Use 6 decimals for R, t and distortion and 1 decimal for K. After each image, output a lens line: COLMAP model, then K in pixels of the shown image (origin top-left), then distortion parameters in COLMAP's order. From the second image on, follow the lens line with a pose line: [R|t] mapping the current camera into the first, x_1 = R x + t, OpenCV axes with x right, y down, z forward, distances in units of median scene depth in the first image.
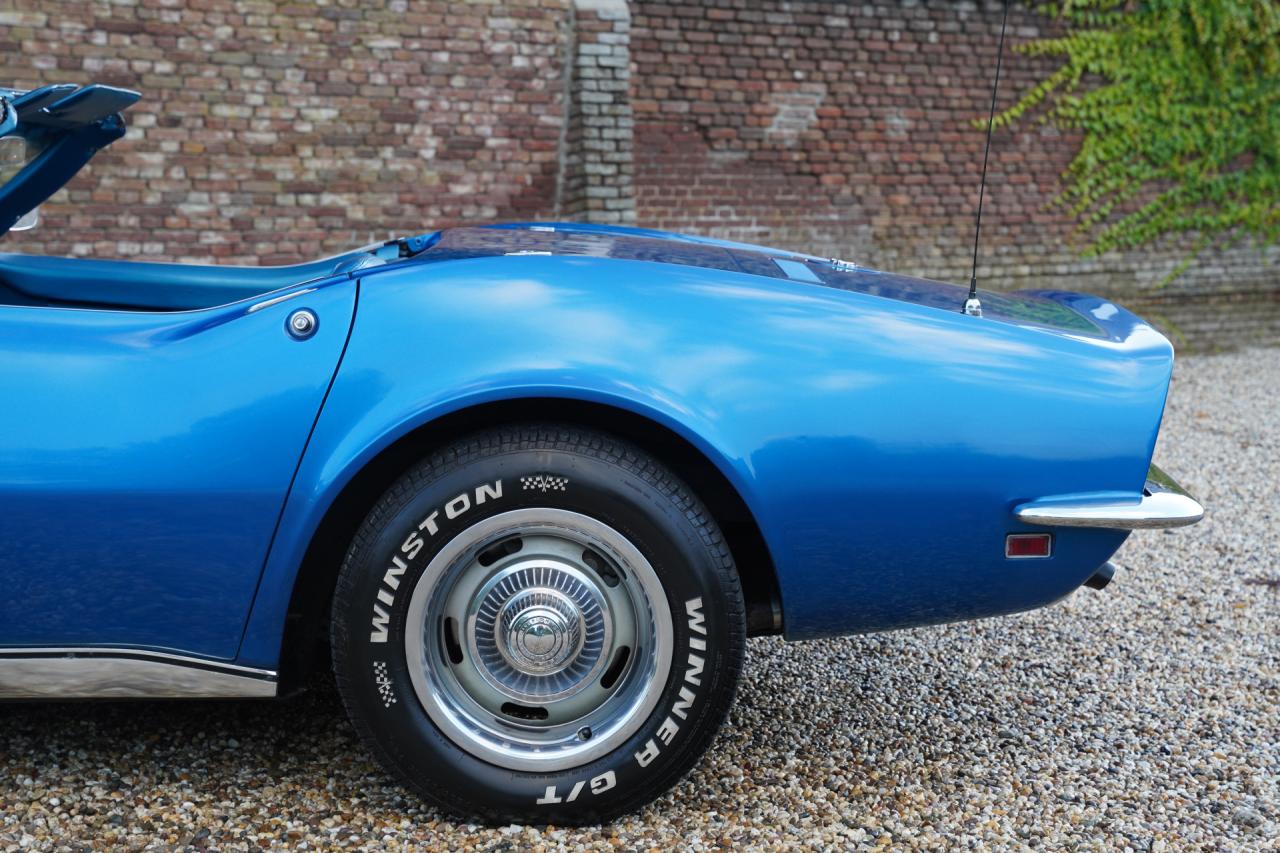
lens RADIAL K [[2340.3, 0, 621.6], [0, 2340.3, 427.9], [0, 0, 1]] dist [0.216482, 0.741377]
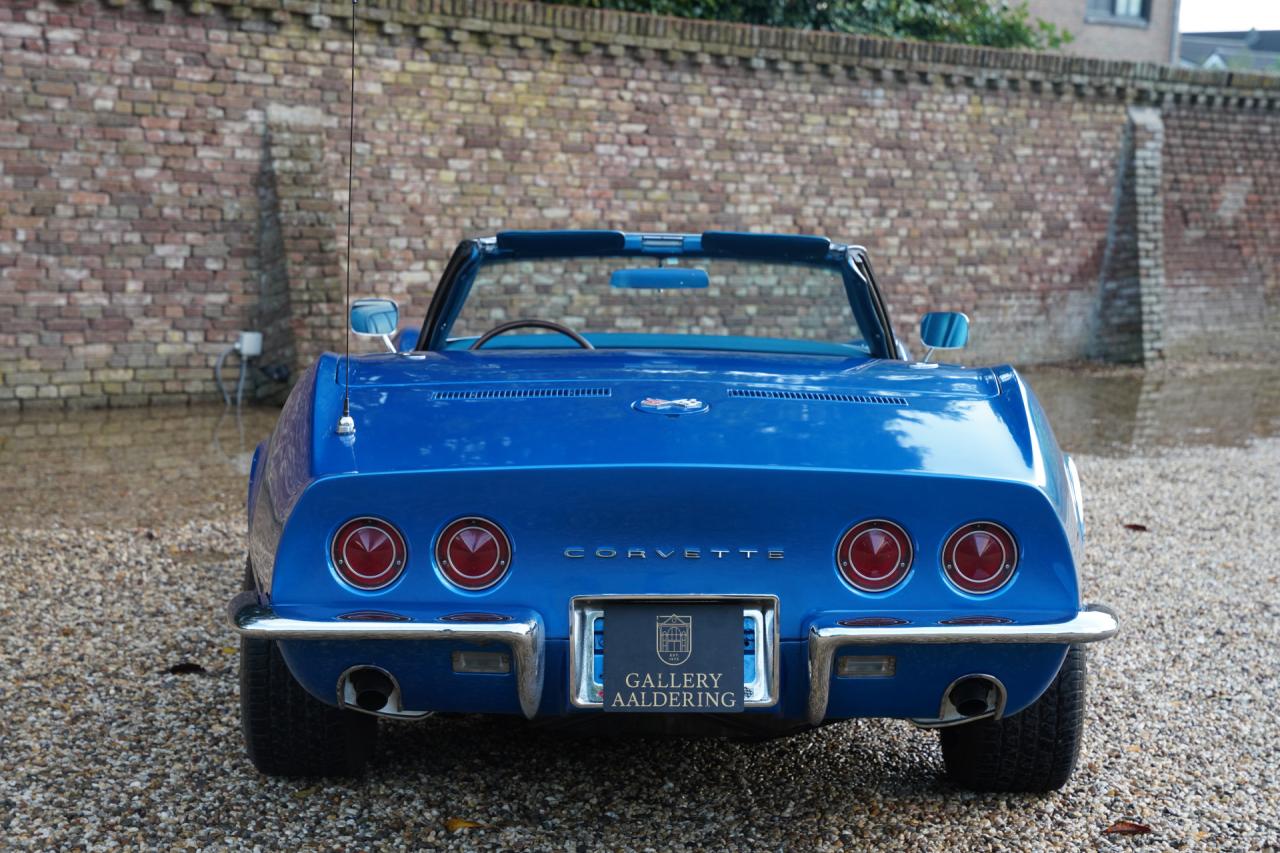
lens RADIAL K [[2479.7, 0, 640.0], [0, 2479.7, 426.5], [0, 0, 1]] dist [0.243766, 1.007741]
pose [[0.976802, -0.007068, 0.214026, -0.603578], [0.011175, 0.999776, -0.017988, 0.012669], [-0.213851, 0.019963, 0.976662, -0.310452]]
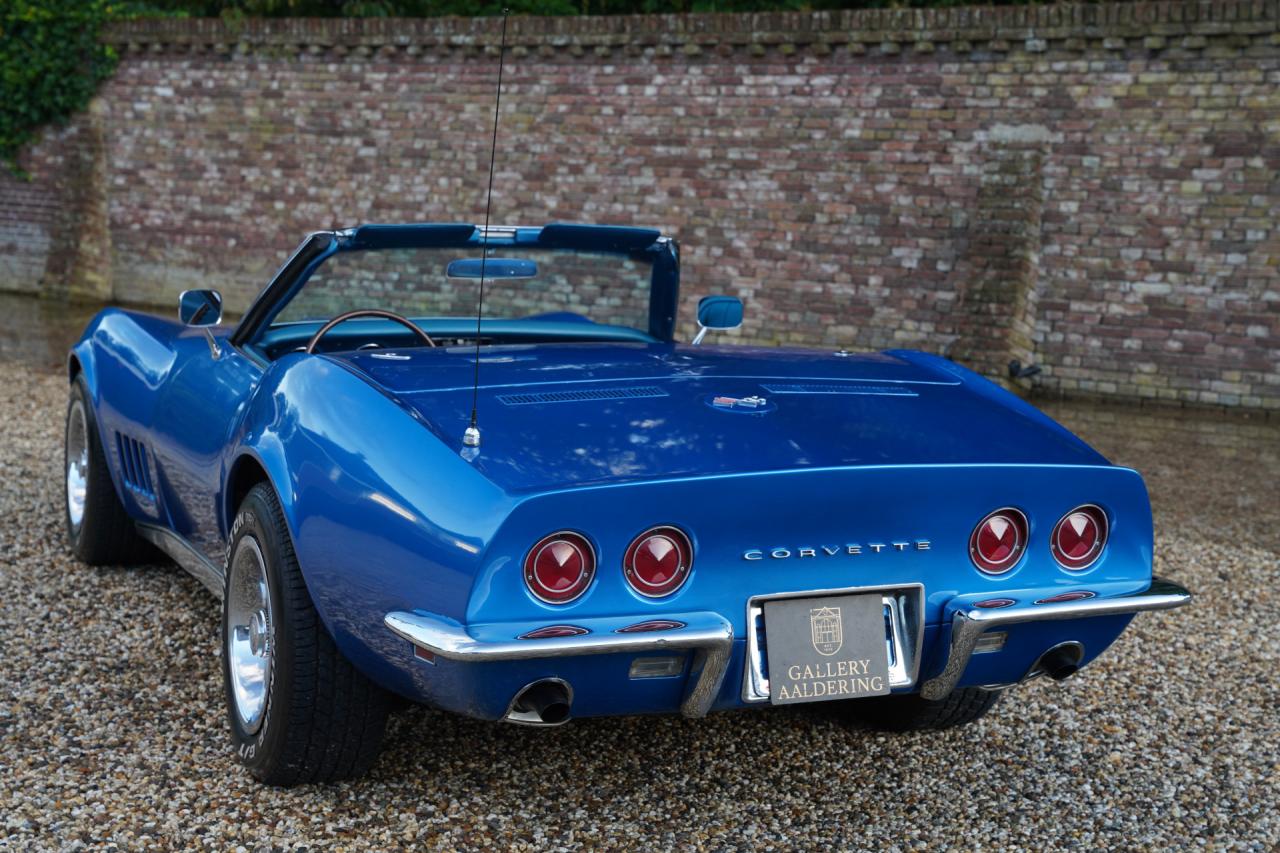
lens RADIAL K [[2168.4, 0, 623.9], [0, 2168.4, 434.3], [0, 0, 1]] dist [0.151398, 0.789752]
pose [[0.362483, 0.106087, -0.925933, 0.365579], [-0.136806, 0.988795, 0.059732, -0.036599], [0.921895, 0.105021, 0.372935, 0.214485]]
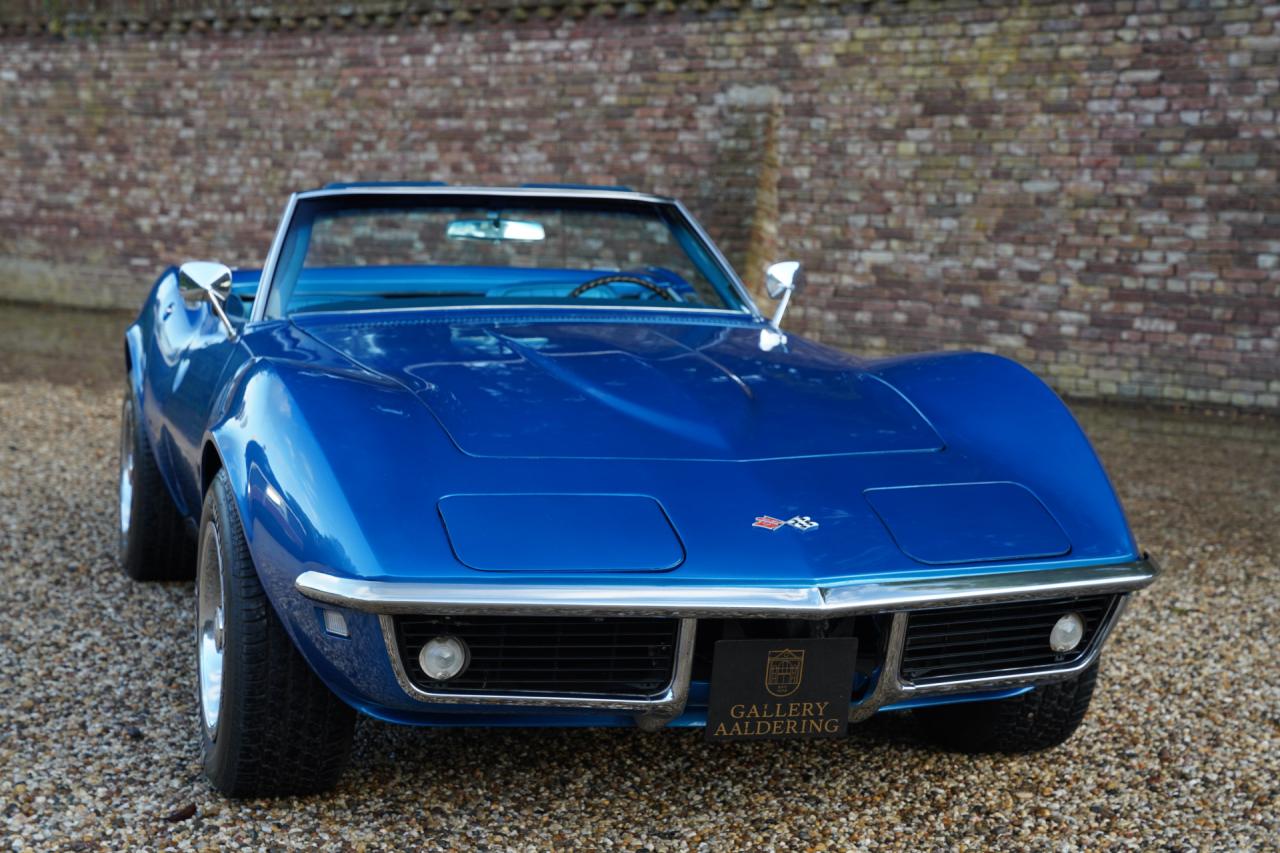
lens RADIAL K [[2361.3, 0, 640.0], [0, 2361.3, 426.5], [0, 0, 1]] dist [0.200452, 0.936761]
pose [[0.250258, 0.088877, -0.964091, 0.474185], [-0.122540, 0.990677, 0.059519, -0.051444], [0.960393, 0.103245, 0.258816, 0.445850]]
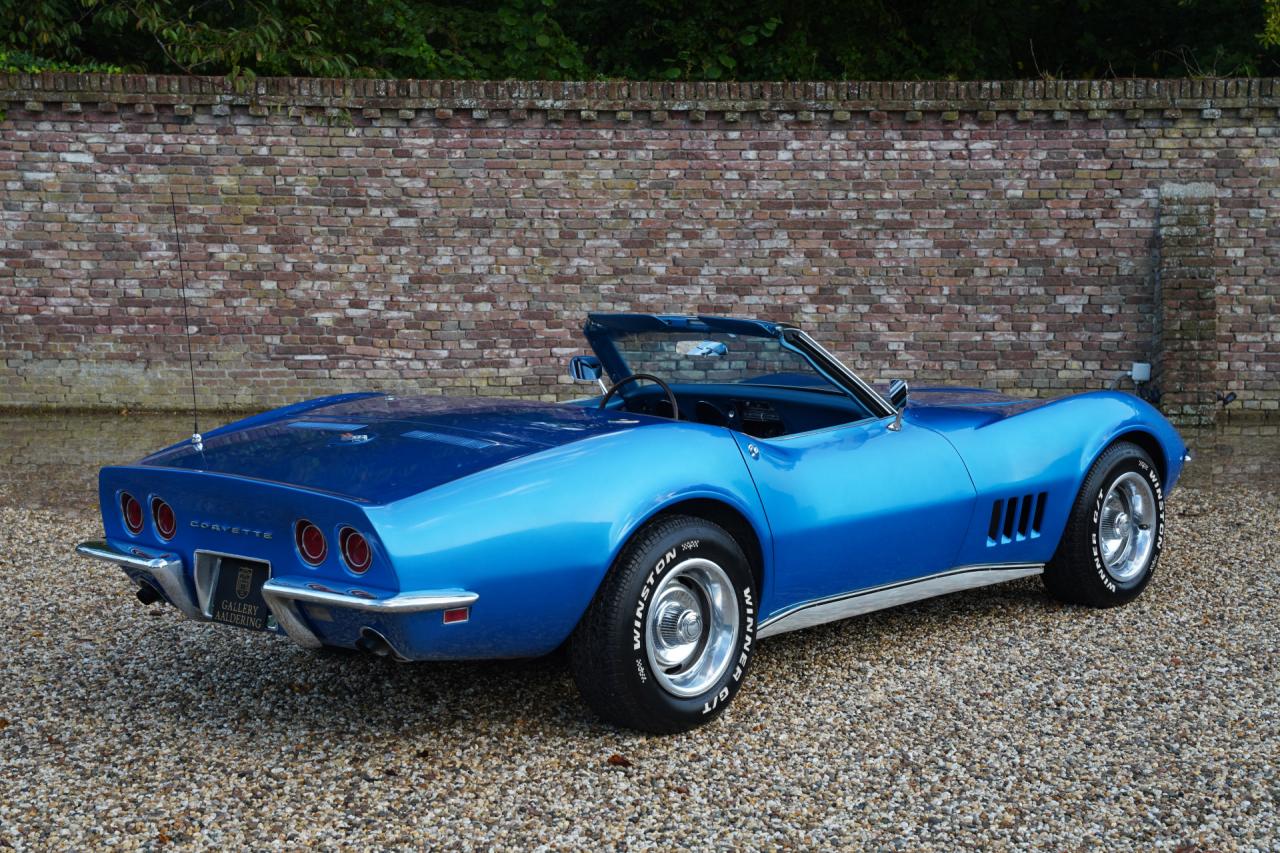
lens RADIAL K [[2020.6, 0, 642.3], [0, 2020.6, 440.8], [0, 0, 1]] dist [0.110909, 0.638497]
pose [[0.849869, 0.049321, -0.524680, -0.190752], [-0.049654, 0.998676, 0.013450, -0.007106], [0.524649, 0.014622, 0.851193, -0.322224]]
